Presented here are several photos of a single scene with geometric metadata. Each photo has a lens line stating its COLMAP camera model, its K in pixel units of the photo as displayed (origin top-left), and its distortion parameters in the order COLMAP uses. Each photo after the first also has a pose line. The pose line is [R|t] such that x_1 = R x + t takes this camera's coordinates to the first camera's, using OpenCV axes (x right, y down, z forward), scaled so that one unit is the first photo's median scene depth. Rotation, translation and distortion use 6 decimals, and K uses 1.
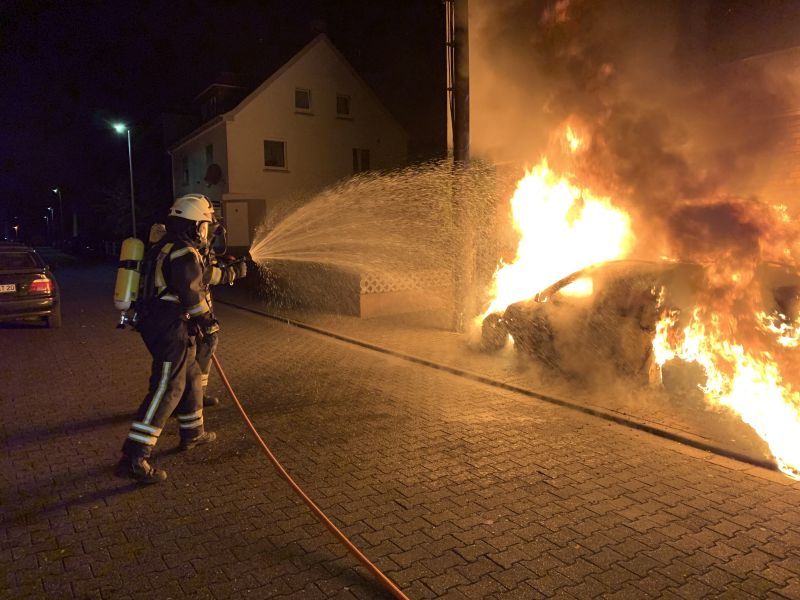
lens RADIAL K [[612.1, 0, 400.0], [0, 612.1, 300.0], [0, 0, 1]] dist [0.039911, -0.036155]
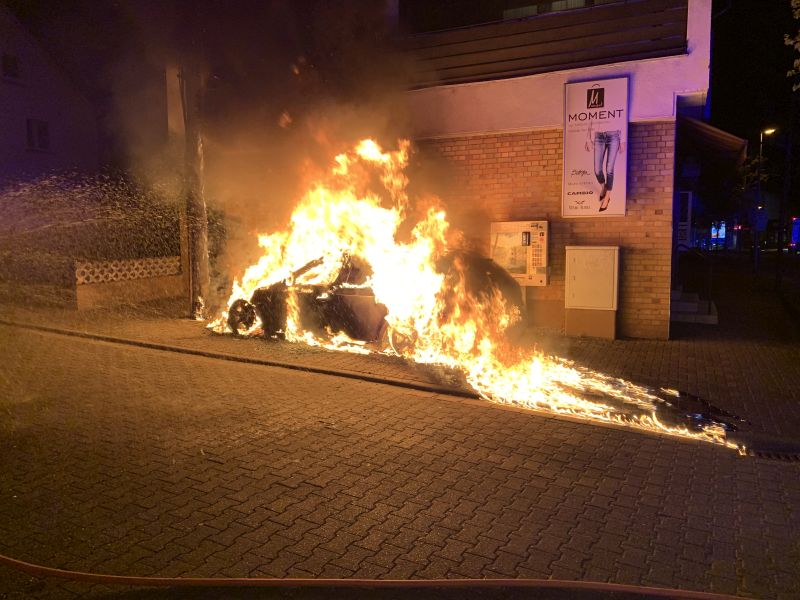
lens RADIAL K [[612.1, 0, 400.0], [0, 612.1, 300.0], [0, 0, 1]] dist [0.039911, -0.036155]
pose [[0.883997, -0.037596, 0.465979, -0.203577], [0.030511, 0.999276, 0.022741, 0.021080], [-0.466497, -0.005885, 0.884503, -0.145859]]
